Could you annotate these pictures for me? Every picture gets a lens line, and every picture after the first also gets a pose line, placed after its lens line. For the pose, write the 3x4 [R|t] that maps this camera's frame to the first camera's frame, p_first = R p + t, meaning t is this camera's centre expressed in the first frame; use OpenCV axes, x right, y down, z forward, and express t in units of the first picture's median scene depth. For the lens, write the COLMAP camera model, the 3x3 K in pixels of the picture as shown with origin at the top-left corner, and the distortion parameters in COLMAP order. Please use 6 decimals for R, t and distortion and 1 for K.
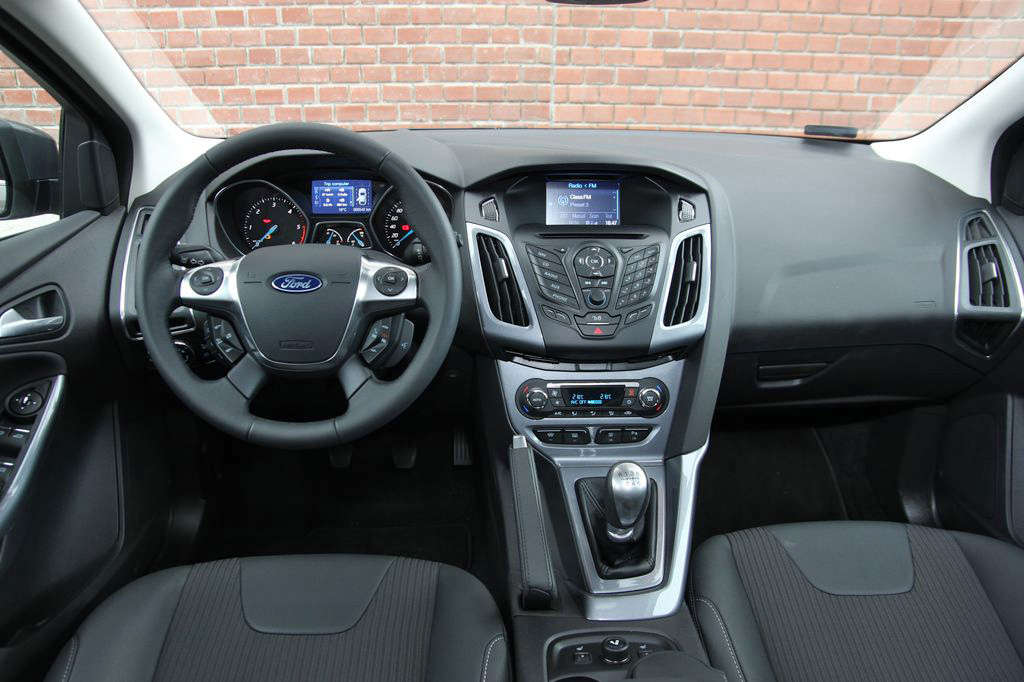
lens RADIAL K [[787.2, 0, 515.1], [0, 787.2, 348.7], [0, 0, 1]] dist [-0.124817, 0.088765]
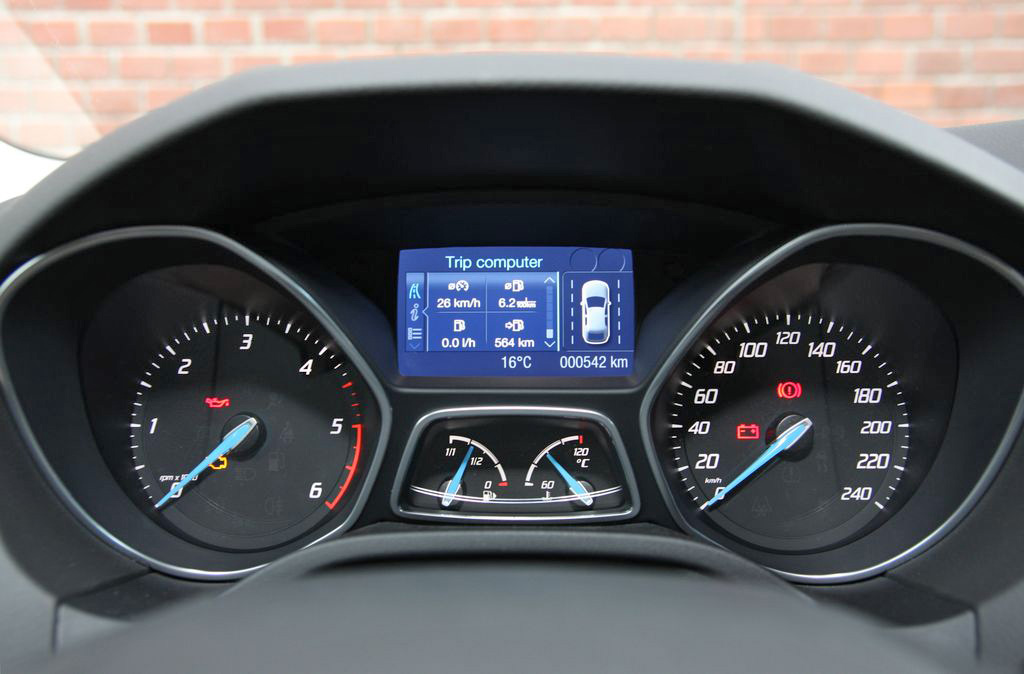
lens RADIAL K [[1145.9, 0, 513.5], [0, 1145.9, 336.5], [0, 0, 1]] dist [-0.056308, 0.000000]
pose [[0.998607, -0.003710, -0.052633, -0.217609], [-0.007066, 0.979136, -0.203085, -0.118633], [0.052288, 0.203174, 0.977746, 0.679557]]
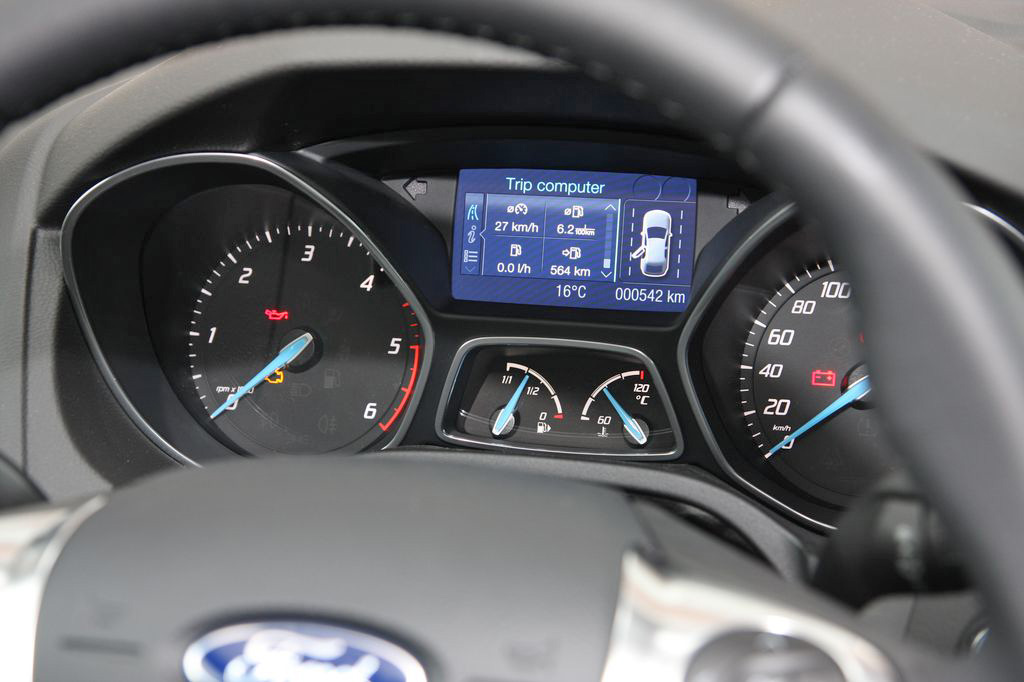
lens RADIAL K [[2234.0, 0, 466.0], [0, 2234.0, 295.7], [0, 0, 1]] dist [0.104675, 0.000000]
pose [[0.961636, 0.052644, -0.269230, -0.067965], [-0.091232, 0.986924, -0.132883, -0.085926], [0.258714, 0.152348, 0.953864, 0.342212]]
